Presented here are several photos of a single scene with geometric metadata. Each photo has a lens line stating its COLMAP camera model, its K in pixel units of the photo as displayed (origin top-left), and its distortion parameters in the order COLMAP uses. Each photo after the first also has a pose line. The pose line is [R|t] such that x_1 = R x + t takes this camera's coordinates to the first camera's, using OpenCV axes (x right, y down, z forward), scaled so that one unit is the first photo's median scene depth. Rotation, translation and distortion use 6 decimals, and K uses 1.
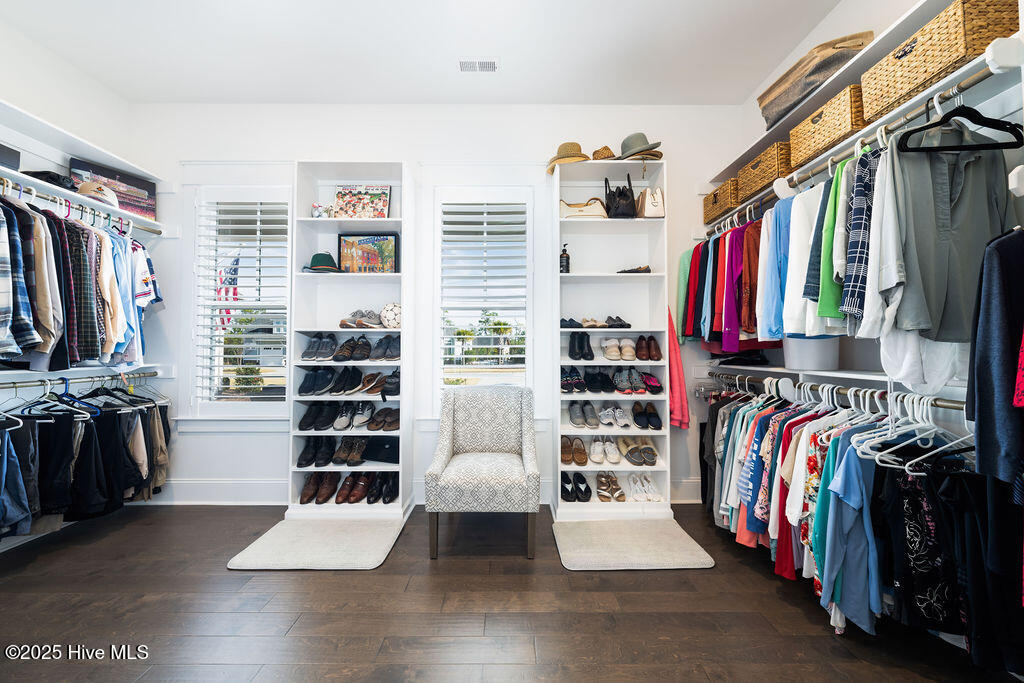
lens RADIAL K [[375.4, 0, 512.0], [0, 375.4, 341.5], [0, 0, 1]] dist [-0.000190, -0.000005]
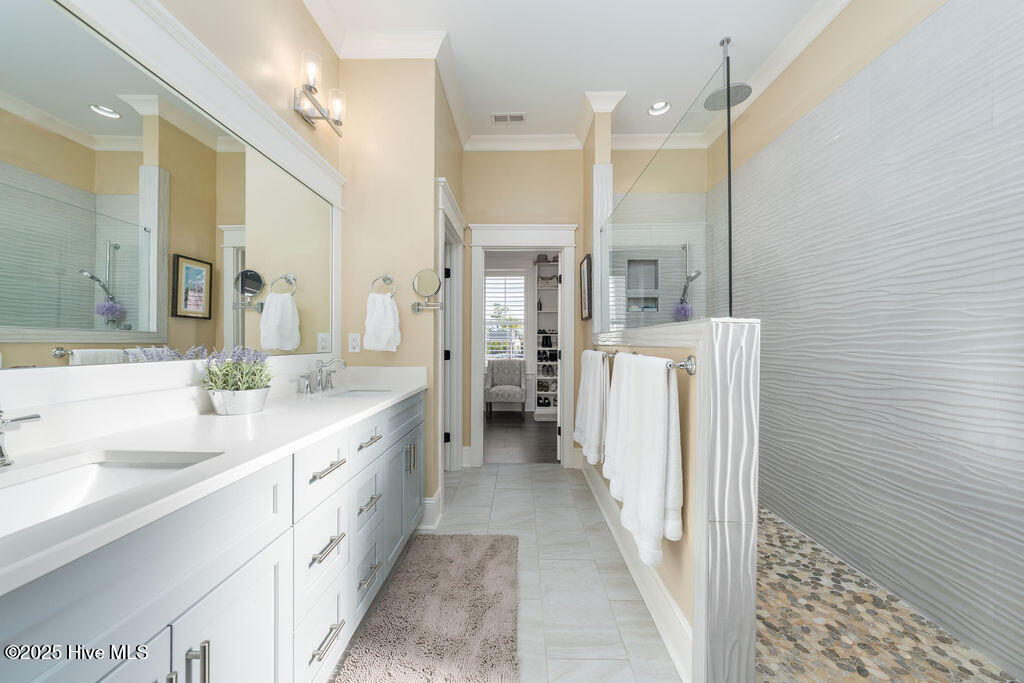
lens RADIAL K [[375.4, 0, 512.0], [0, 375.4, 341.5], [0, 0, 1]] dist [-0.000190, -0.000005]
pose [[0.999545, 0.000074, -0.030176, 0.040001], [0.000482, 0.999831, 0.018396, -0.032462], [0.030172, -0.018402, 0.999375, -1.327809]]
